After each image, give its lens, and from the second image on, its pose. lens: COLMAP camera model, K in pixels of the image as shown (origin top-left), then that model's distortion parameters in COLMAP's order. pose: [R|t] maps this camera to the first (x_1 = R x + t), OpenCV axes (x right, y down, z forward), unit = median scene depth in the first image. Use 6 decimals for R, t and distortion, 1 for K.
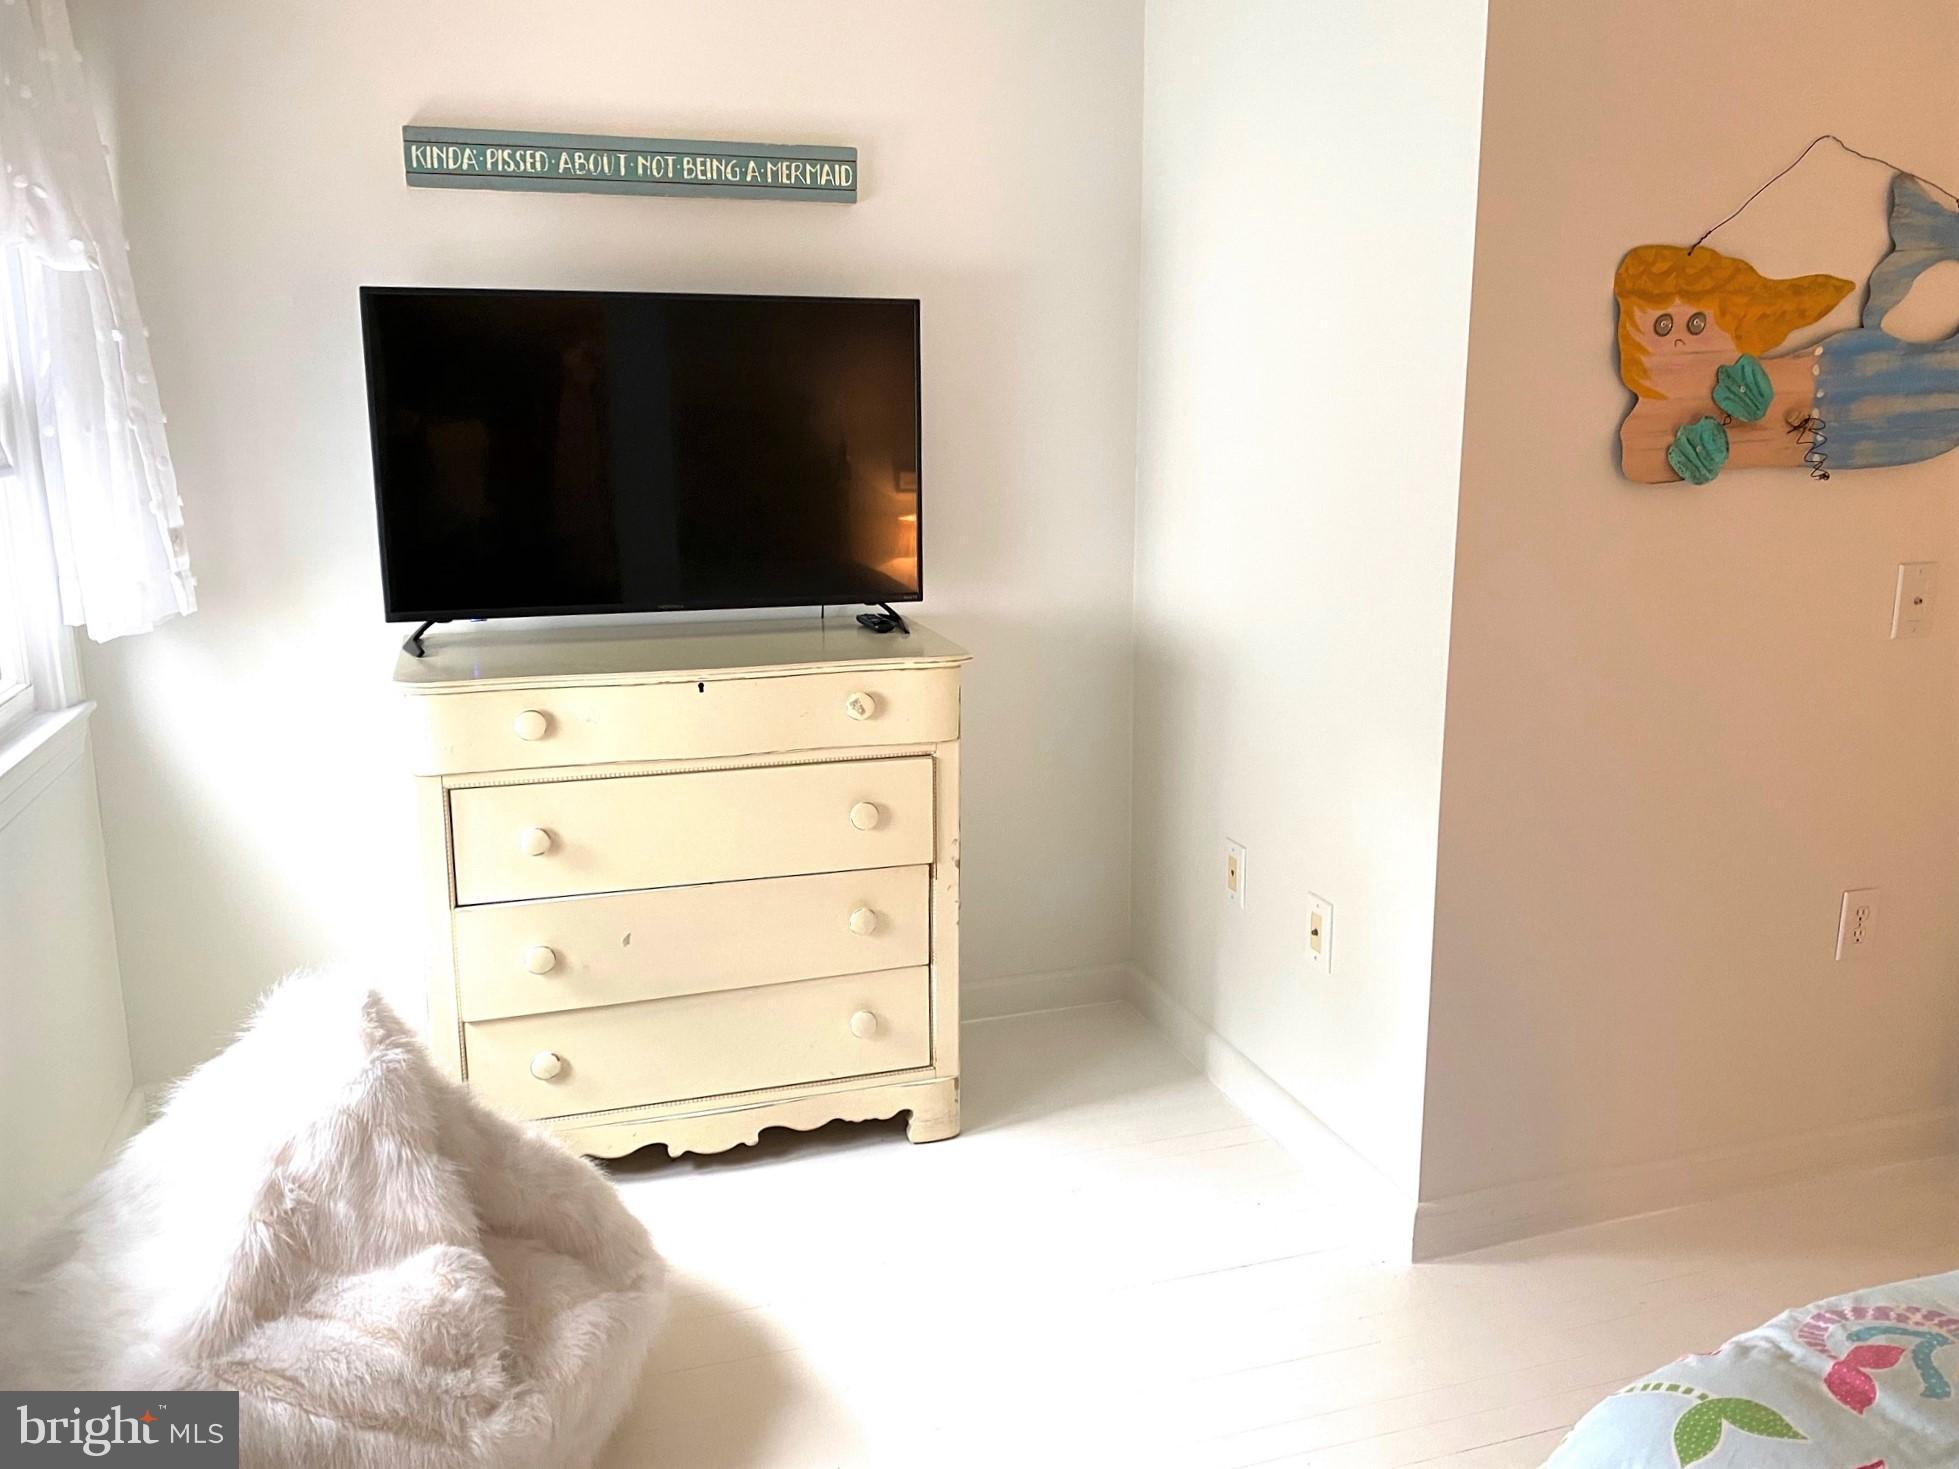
lens RADIAL K [[1525.9, 0, 981.1], [0, 1525.9, 726.7], [0, 0, 1]] dist [0.004782, 0.011673]
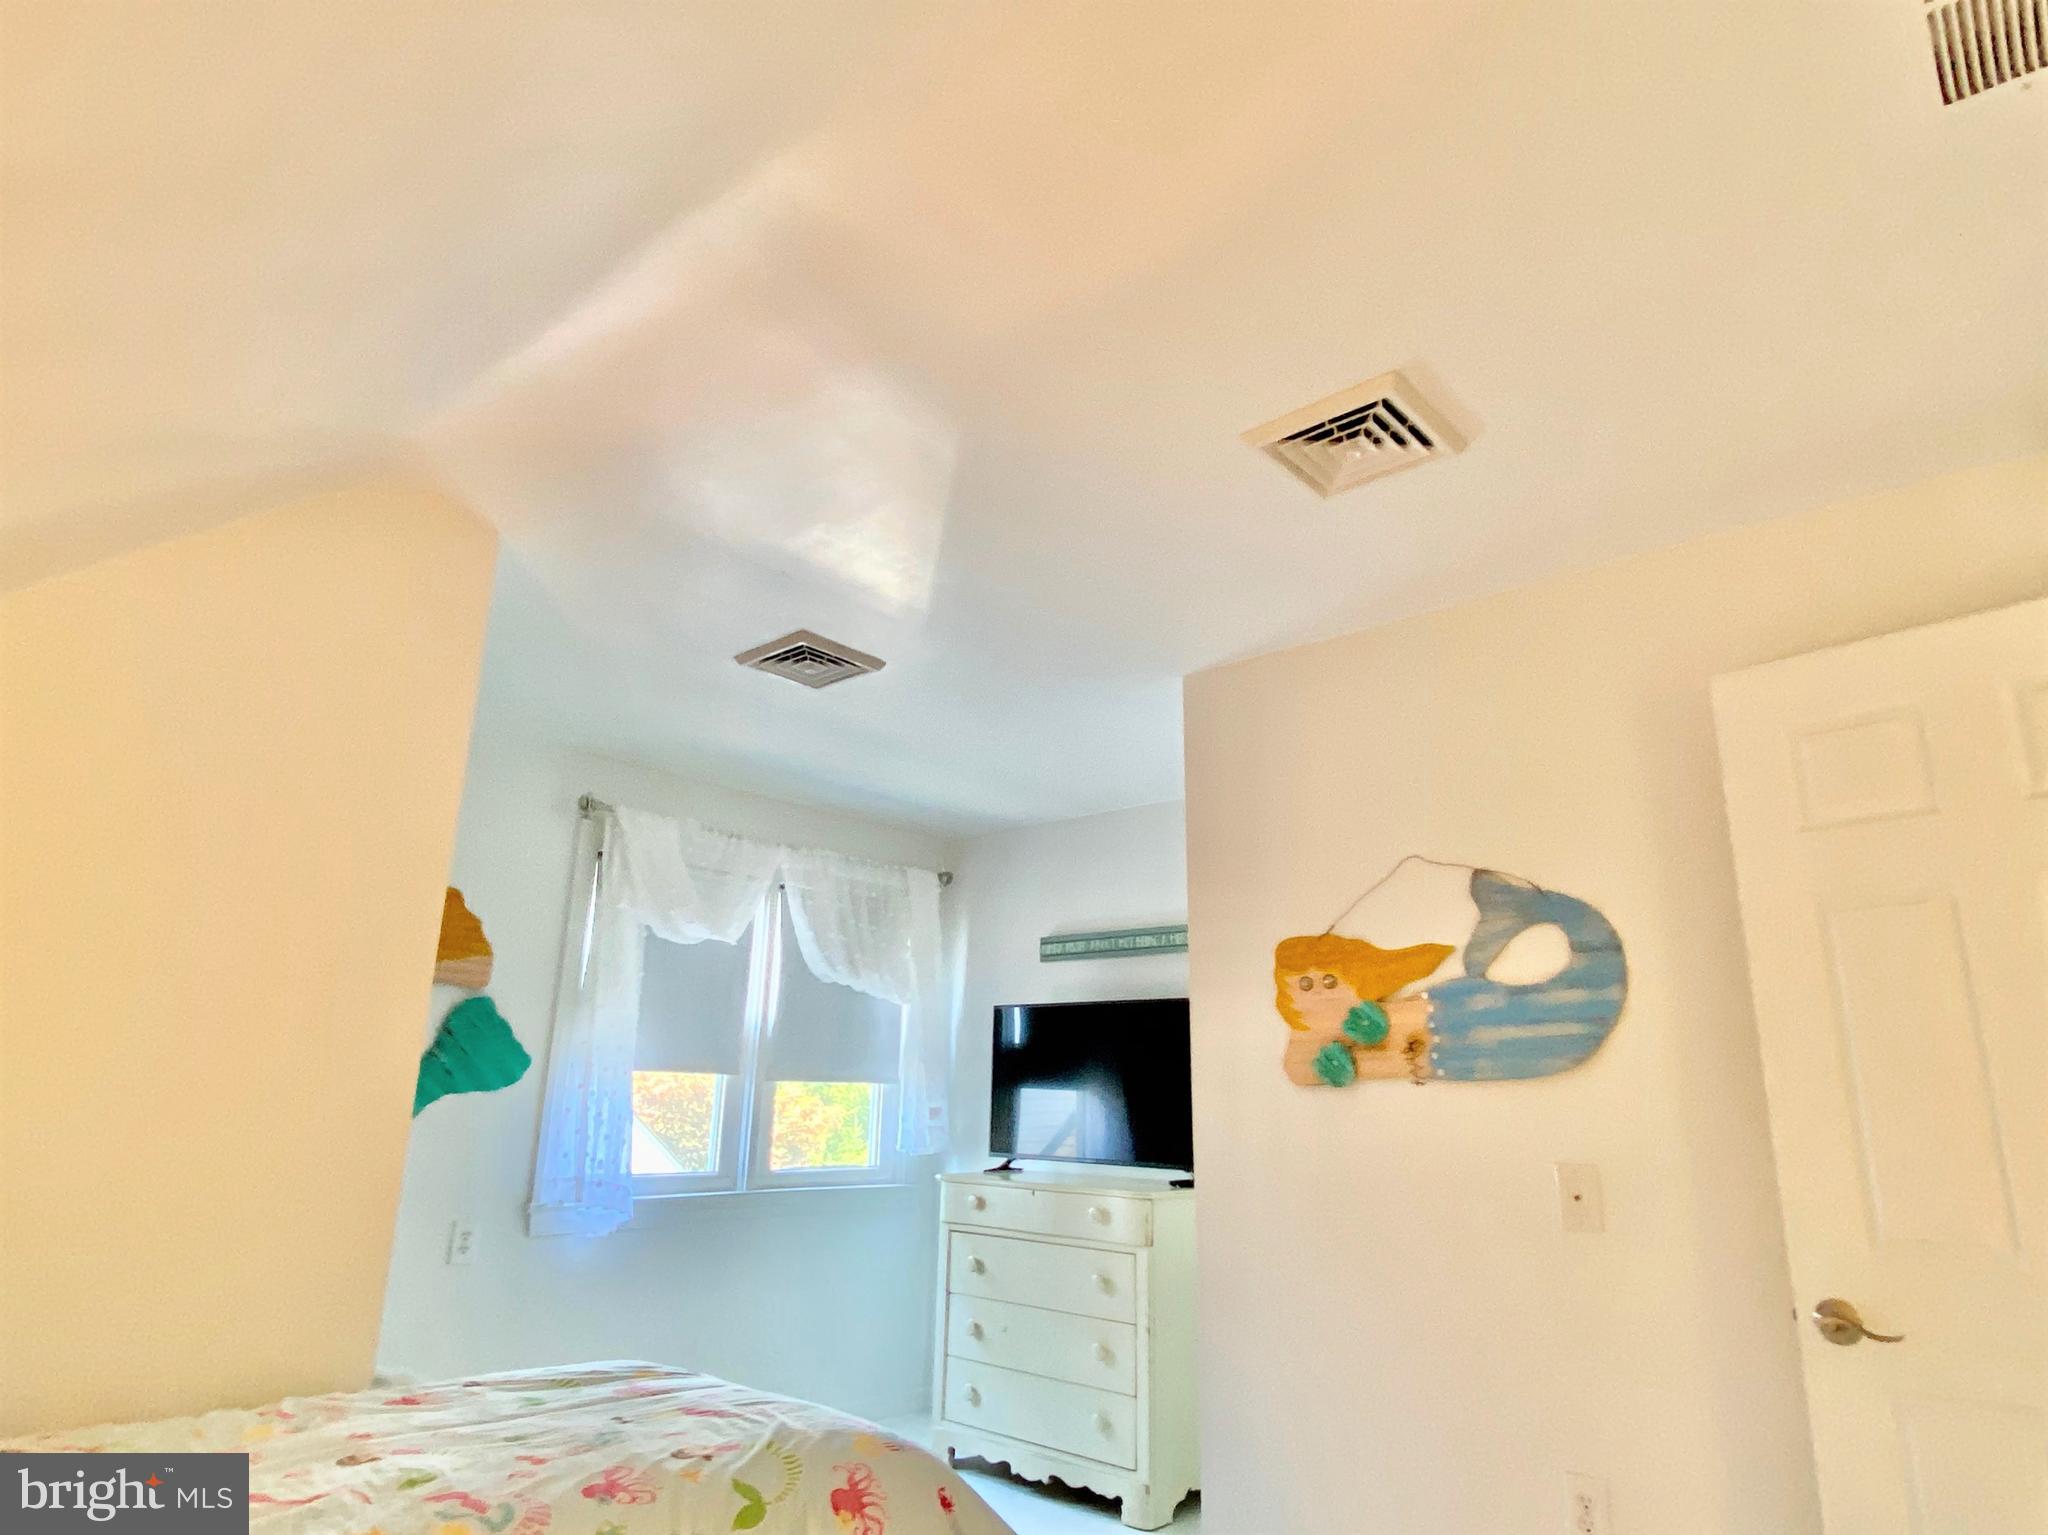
lens RADIAL K [[1200.6, 0, 1024.1], [0, 1200.6, 764.9], [0, 0, 1]] dist [-0.027737, 0.000596]
pose [[0.513720, -0.217391, -0.829960, 1.312719], [-0.216460, 0.903231, -0.370565, 0.052391], [0.830203, 0.370019, 0.416951, 0.149260]]
